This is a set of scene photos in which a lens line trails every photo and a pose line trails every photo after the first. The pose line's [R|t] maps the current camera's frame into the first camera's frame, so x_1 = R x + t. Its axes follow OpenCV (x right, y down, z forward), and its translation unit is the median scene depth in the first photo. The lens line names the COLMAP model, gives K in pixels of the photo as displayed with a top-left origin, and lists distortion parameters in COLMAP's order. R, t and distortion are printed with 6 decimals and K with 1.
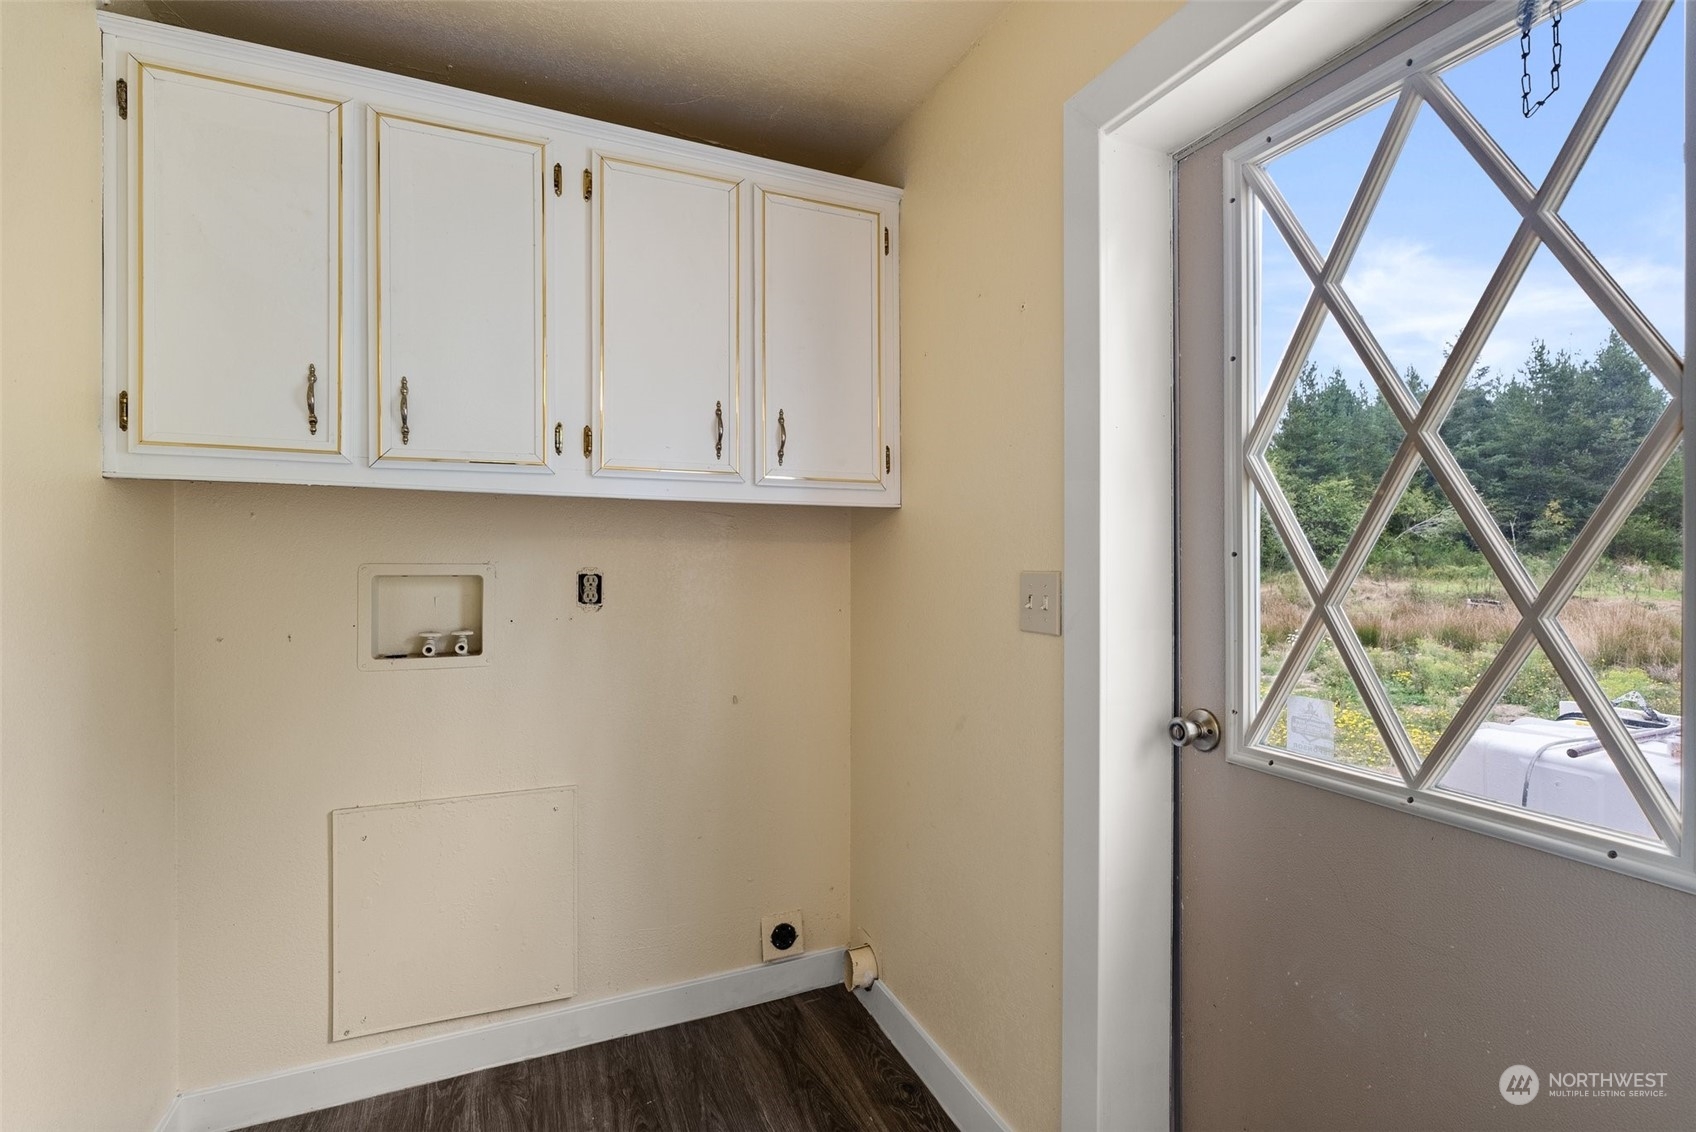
lens RADIAL K [[775.6, 0, 847.7], [0, 775.6, 560.8], [0, 0, 1]] dist [-0.000640, -0.000031]
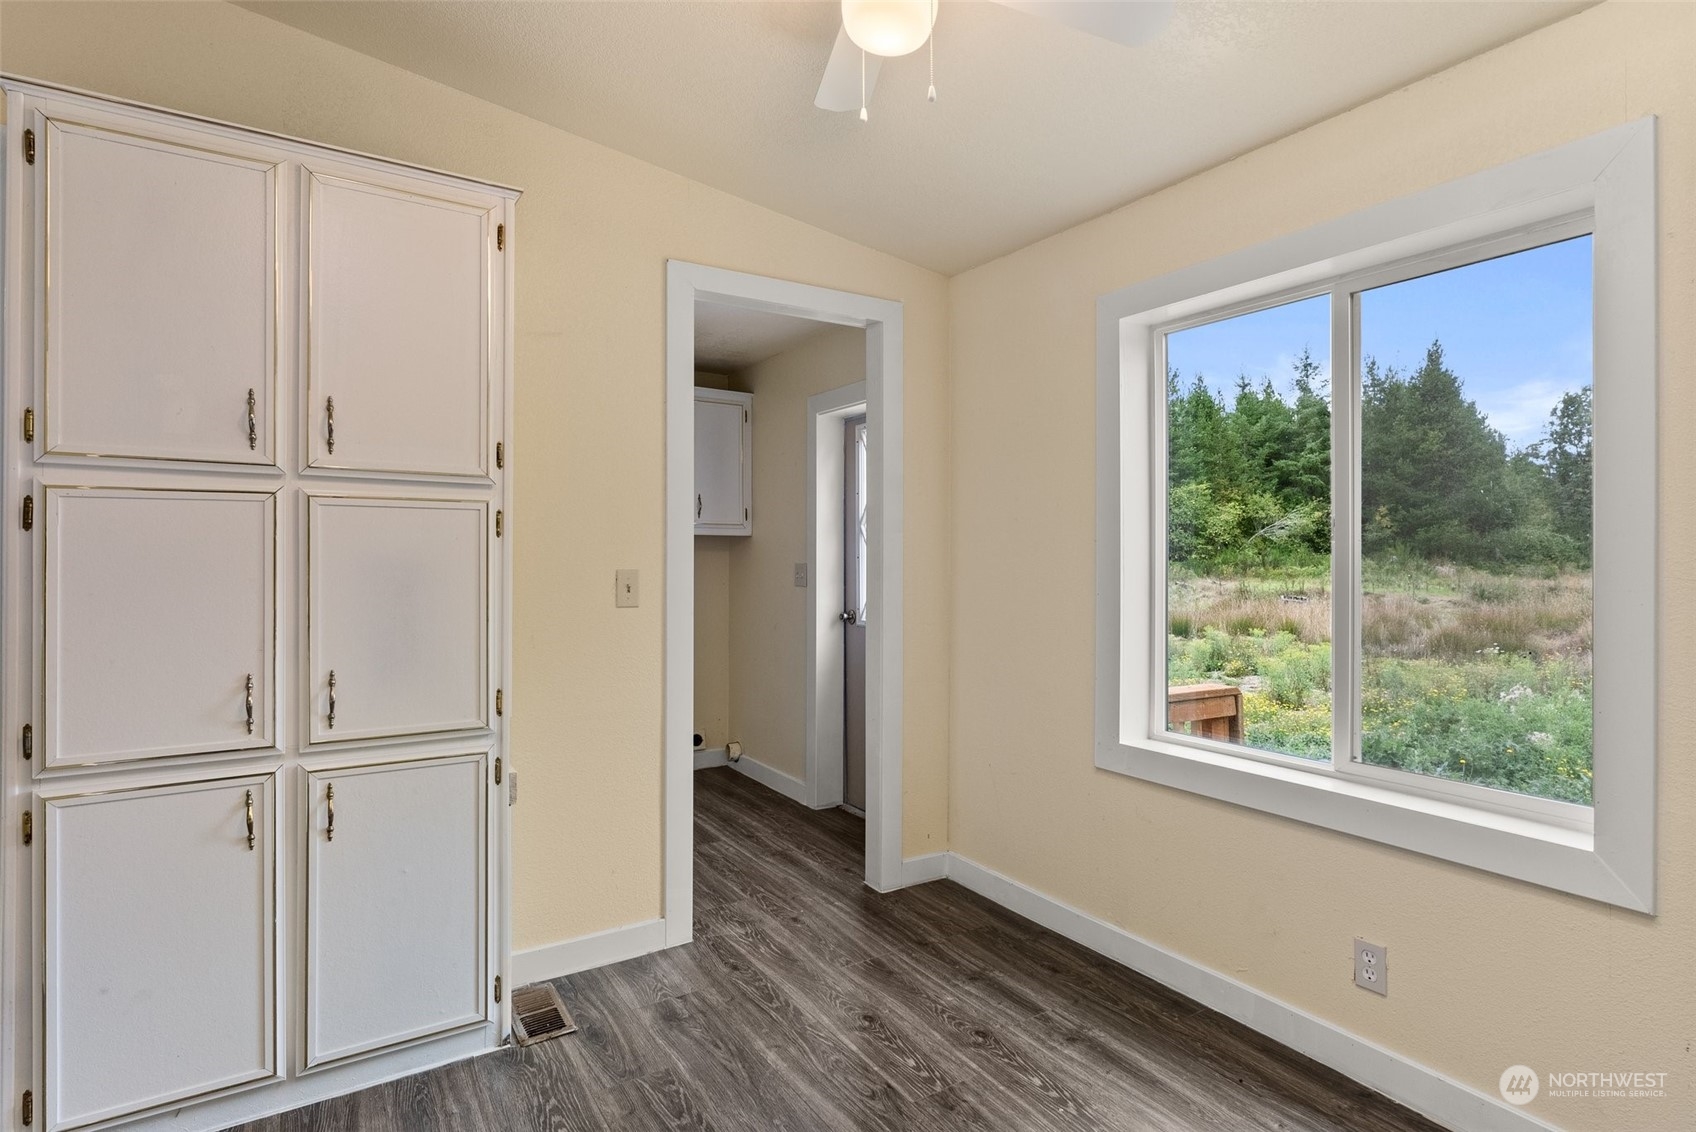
lens RADIAL K [[866.4, 0, 851.3], [0, 866.4, 564.0], [0, 0, 1]] dist [-0.001816, -0.000023]
pose [[0.988313, 0.000866, 0.152437, -0.001485], [-0.001363, 0.999994, 0.003157, 0.000163], [-0.152433, -0.003328, 0.988308, -0.075658]]
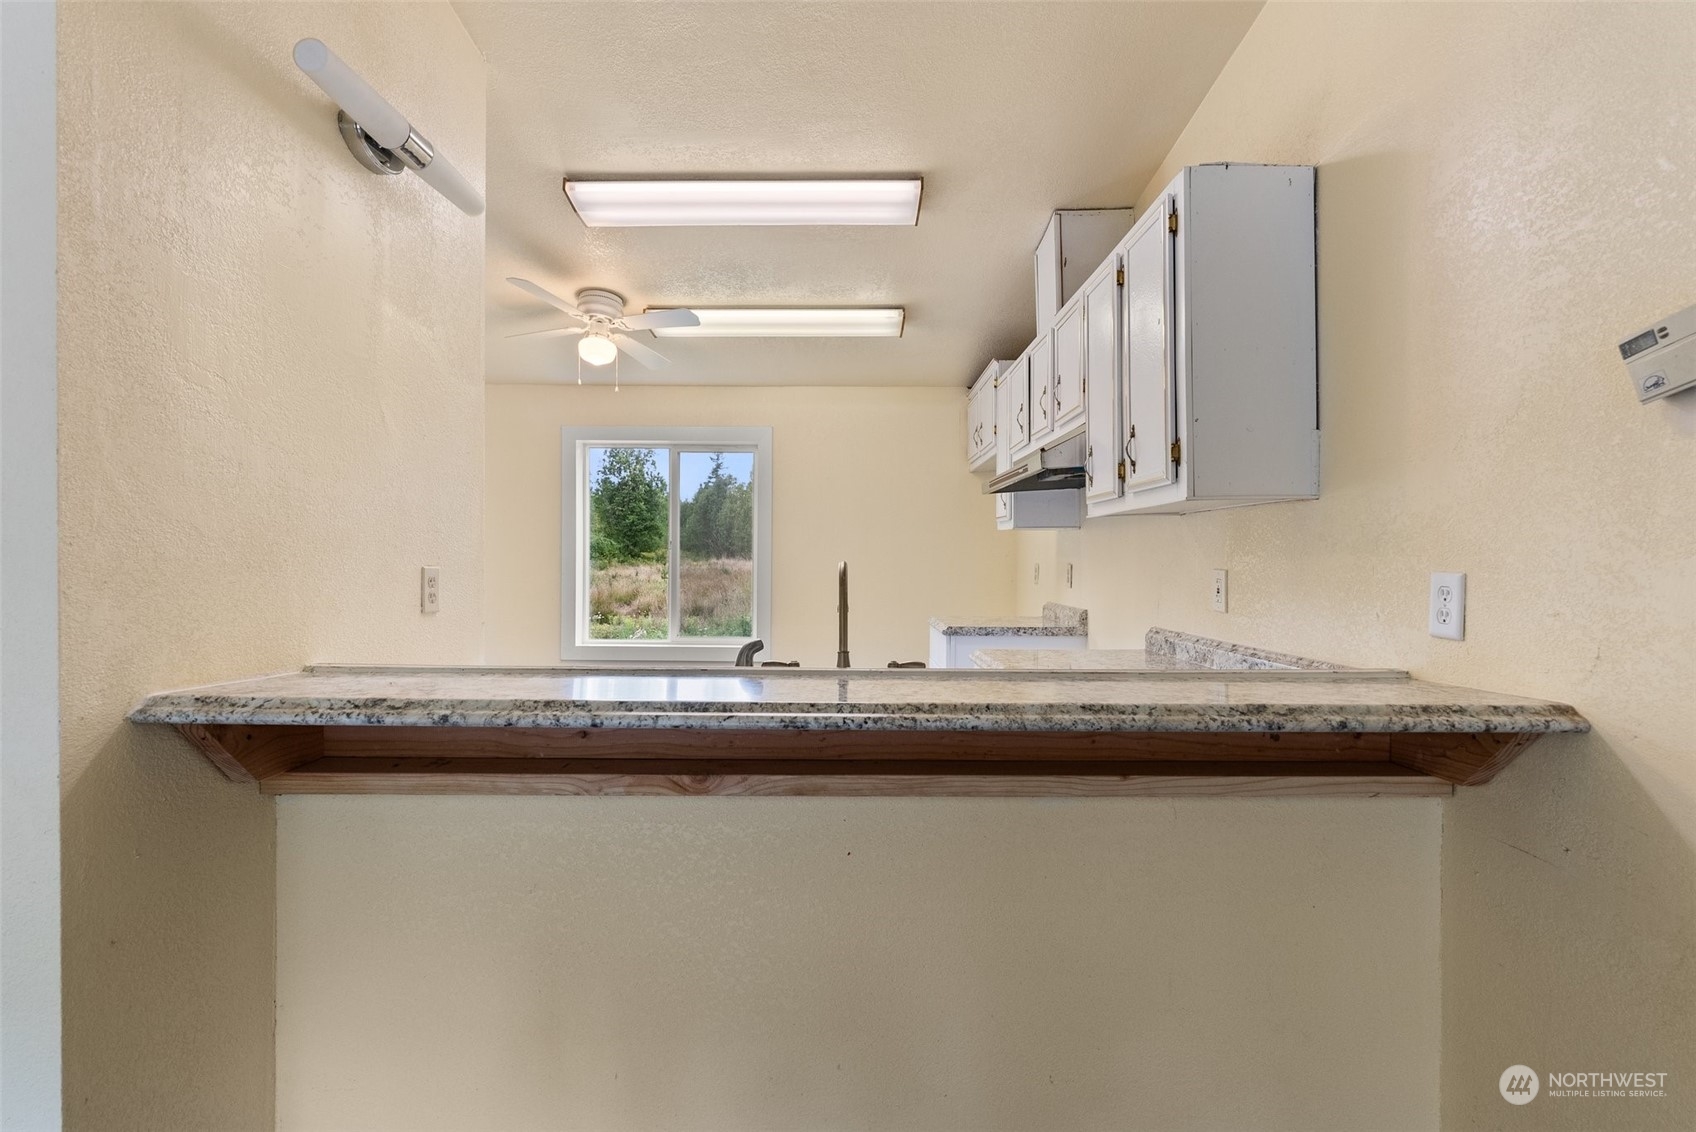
lens RADIAL K [[775.6, 0, 847.4], [0, 775.6, 559.2], [0, 0, 1]] dist [-0.000640, -0.000031]
pose [[0.410383, -0.006997, 0.911886, -1.447776], [0.008307, 0.999958, 0.003934, -0.001577], [-0.911875, 0.005960, 0.410424, -0.715100]]
